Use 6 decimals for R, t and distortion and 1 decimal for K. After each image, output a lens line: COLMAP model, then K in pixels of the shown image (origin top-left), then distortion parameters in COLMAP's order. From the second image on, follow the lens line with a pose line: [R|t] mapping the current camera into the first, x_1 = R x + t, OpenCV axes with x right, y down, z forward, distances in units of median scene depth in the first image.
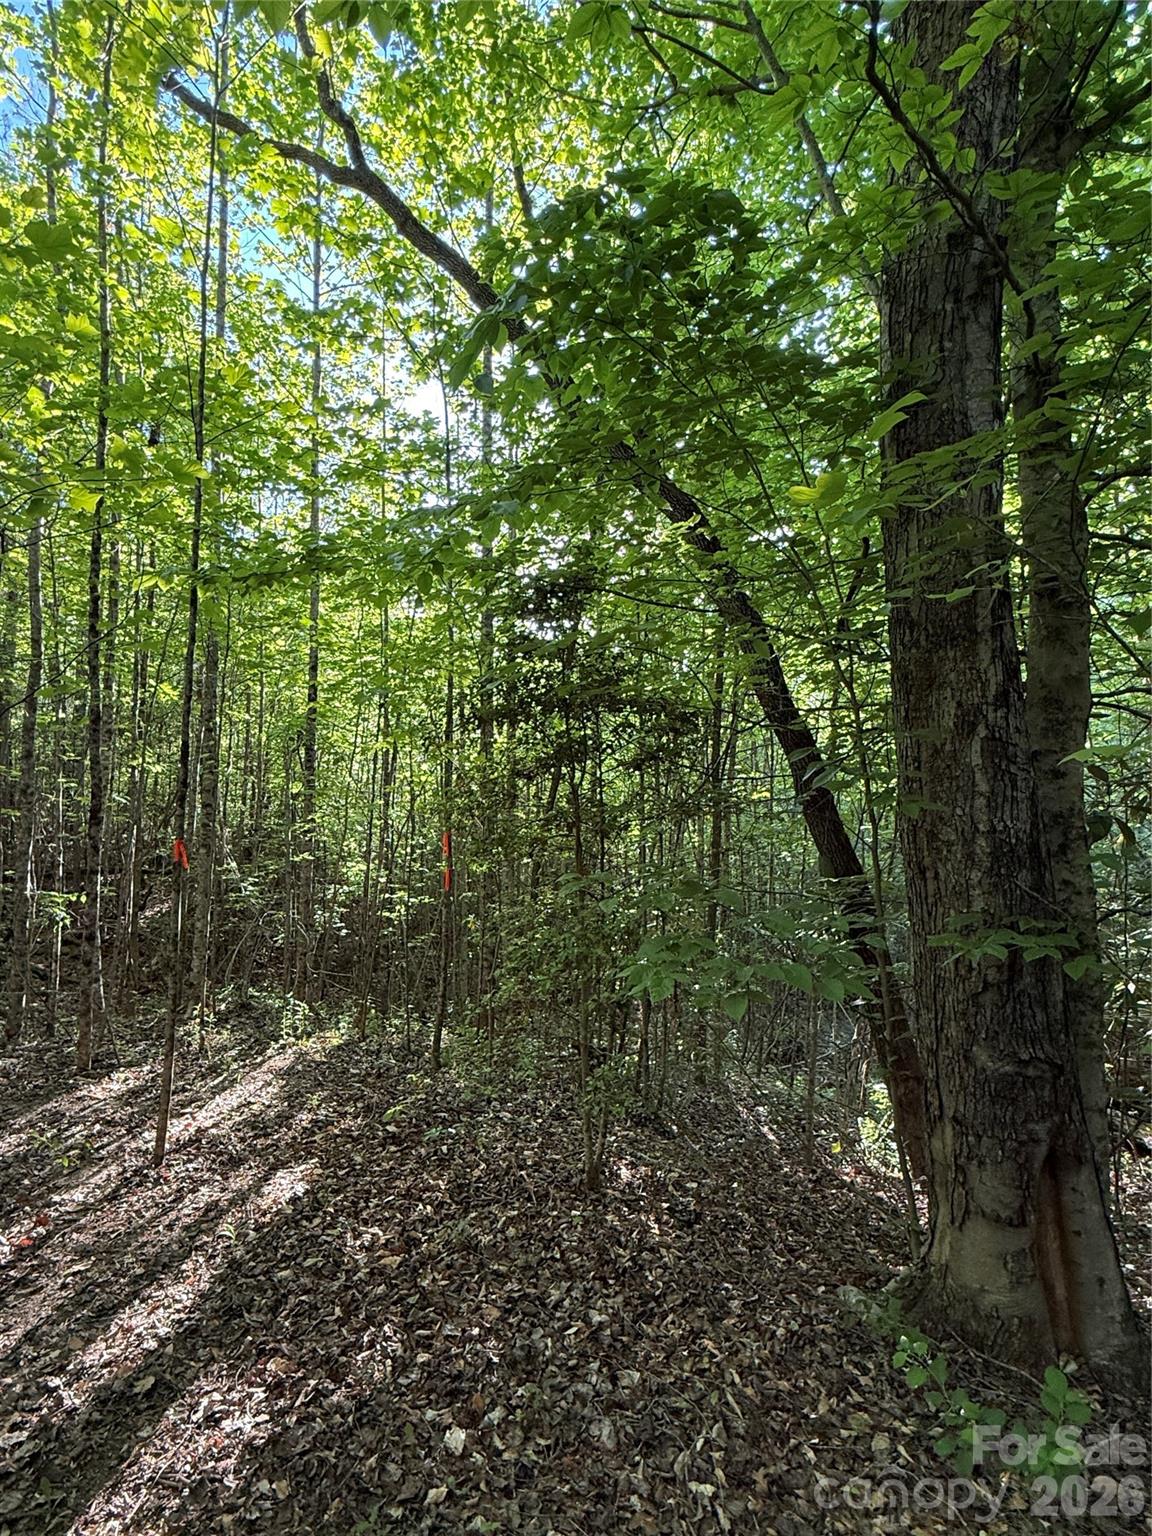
lens RADIAL K [[798.5, 0, 580.3], [0, 798.5, 767.3], [0, 0, 1]] dist [-0.005591, -0.000992]
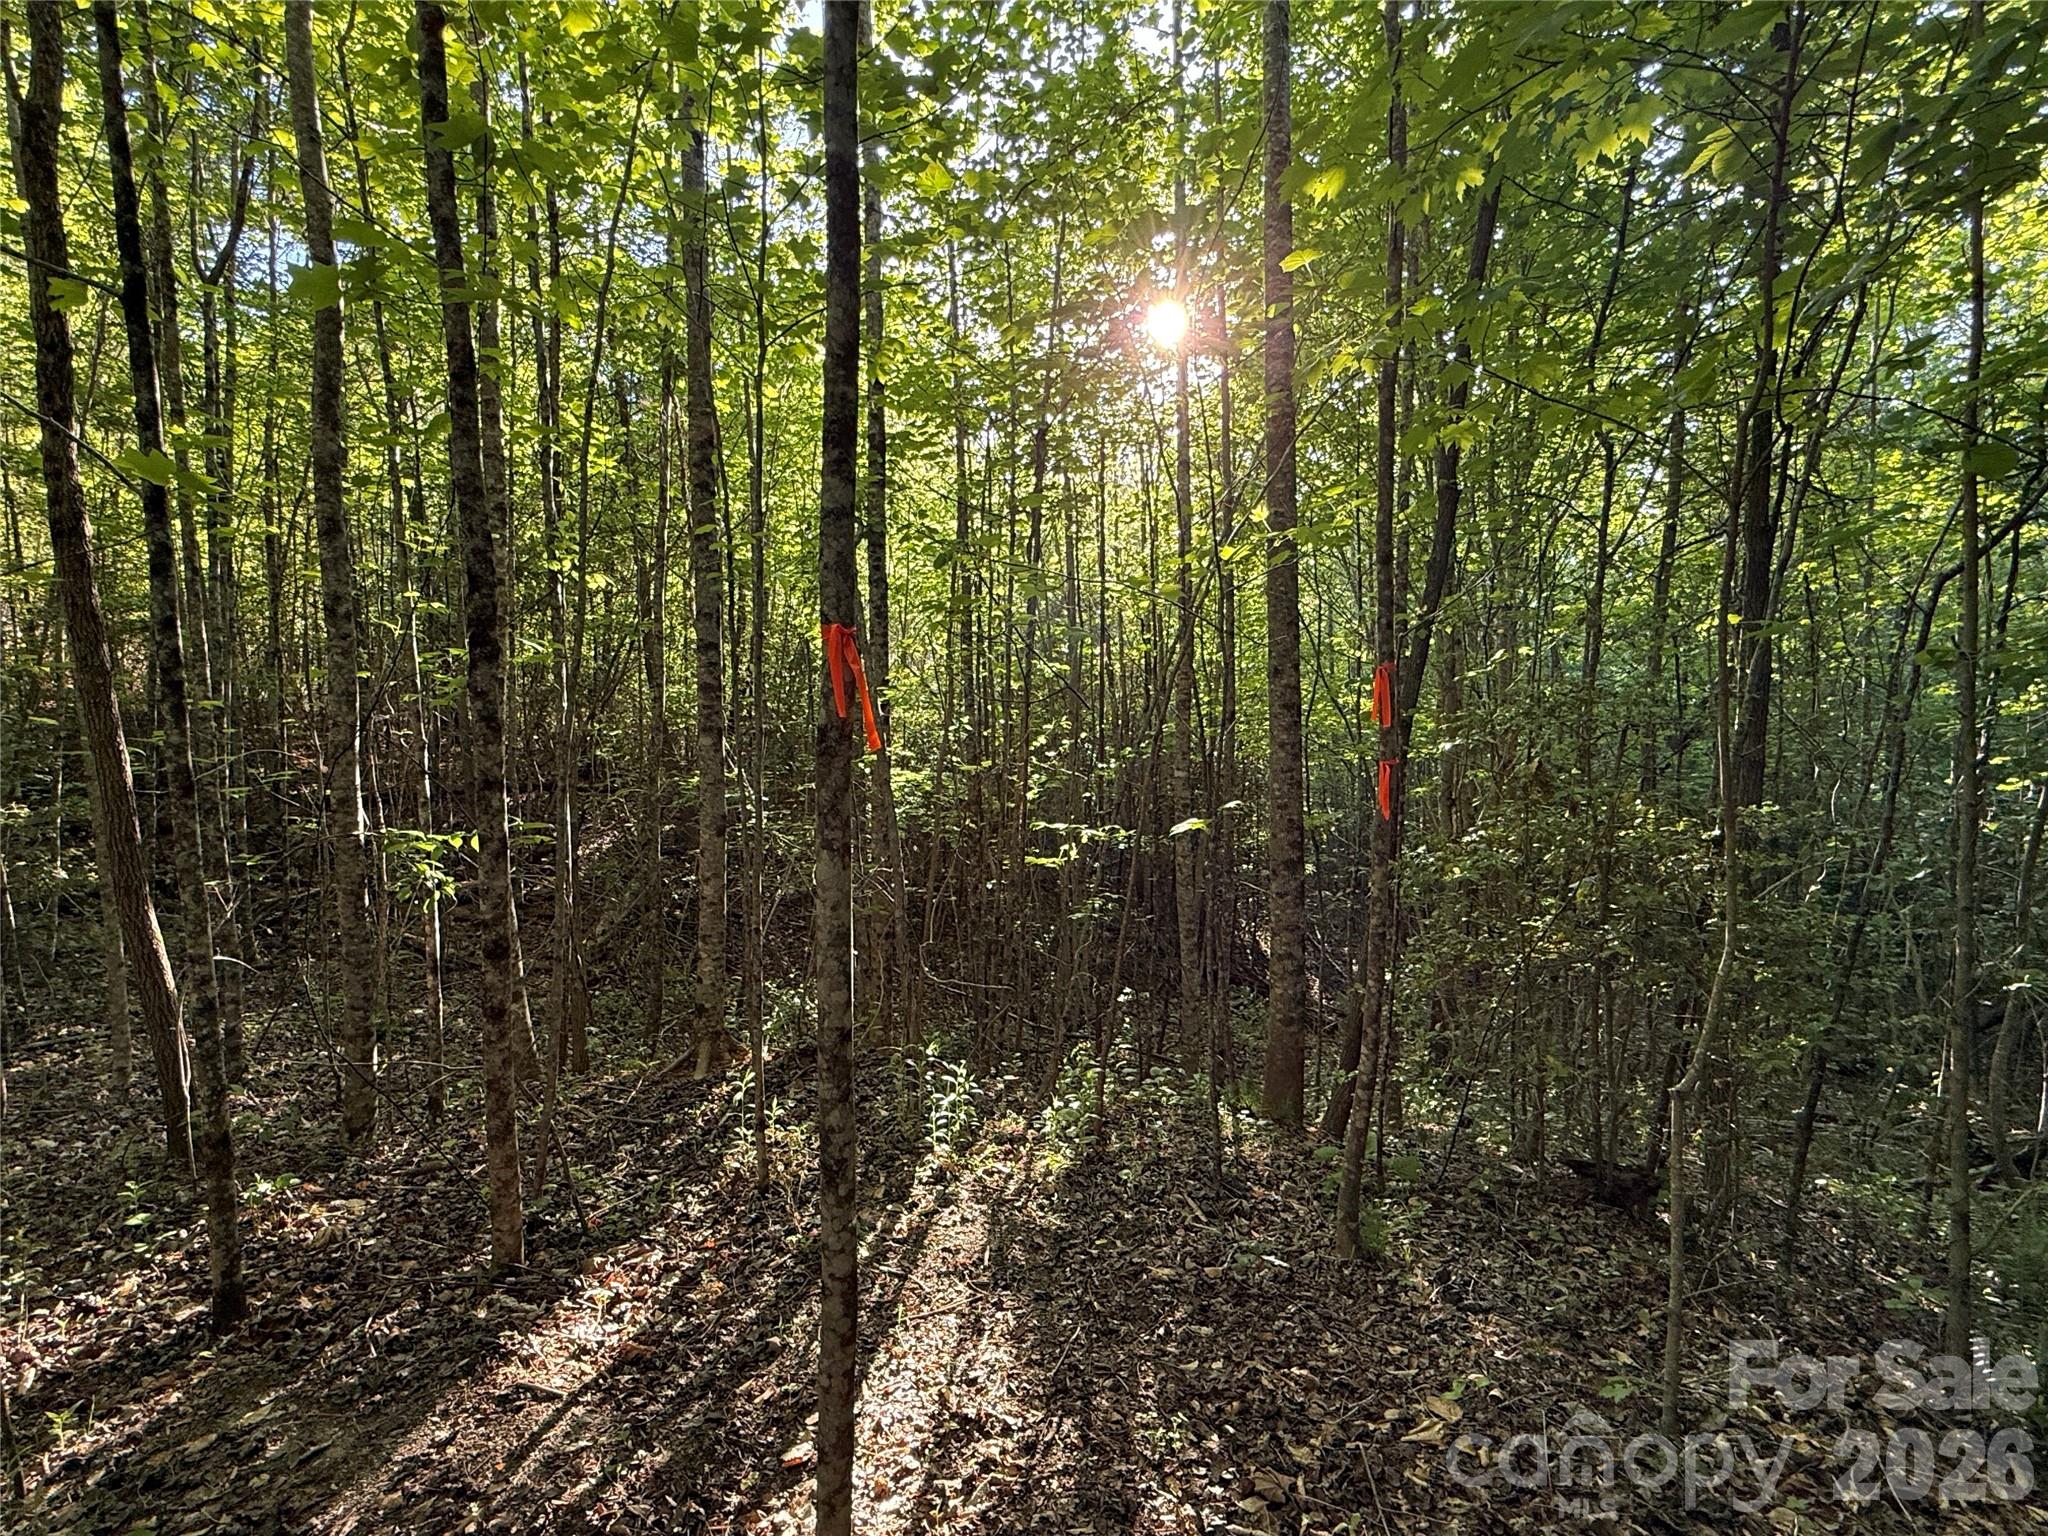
lens RADIAL K [[1064.6, 0, 1017.8], [0, 1064.6, 772.2], [0, 0, 1]] dist [-0.005591, -0.000992]
pose [[0.995882, -0.016419, -0.089156, -0.260001], [0.026995, 0.992557, 0.118748, 0.060042], [0.086543, -0.120666, 0.988914, 0.429882]]
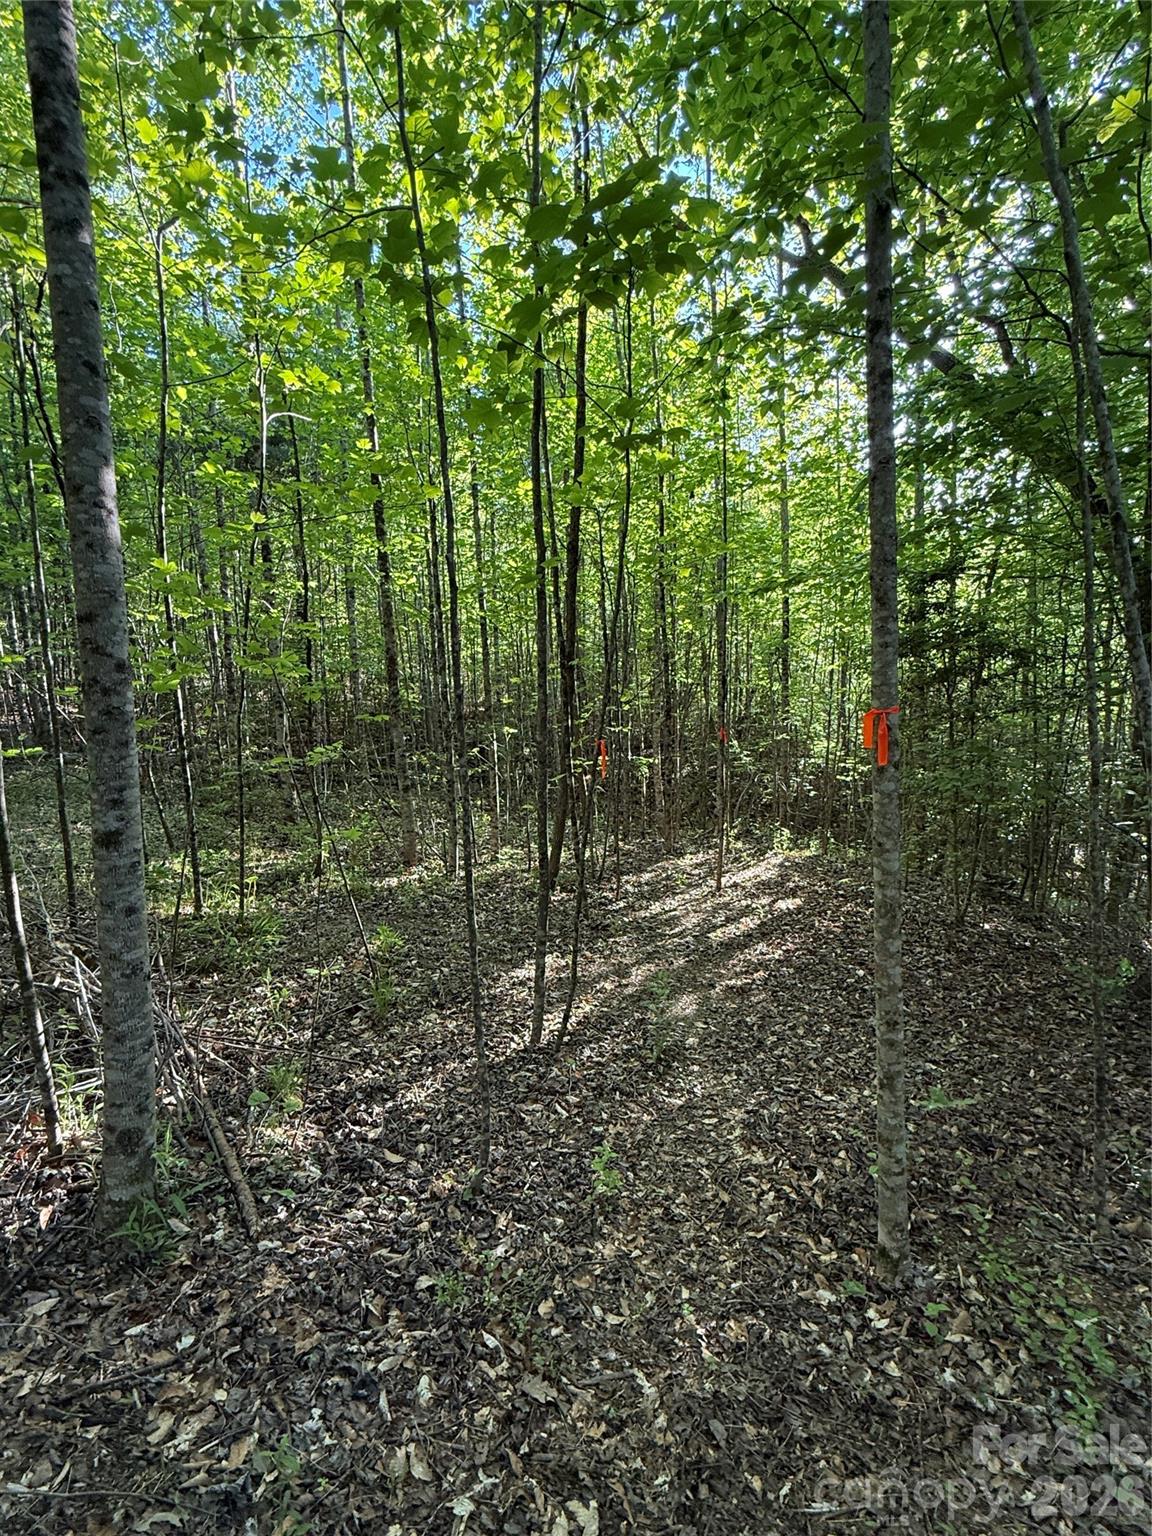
lens RADIAL K [[721.5, 0, 574.9], [0, 721.5, 768.5], [0, 0, 1]] dist [-0.003433, -0.000155]
pose [[0.823106, 0.021461, -0.567482, 0.106434], [0.065761, 0.988961, 0.132783, -0.036763], [0.564068, -0.146613, 0.812608, -0.353733]]
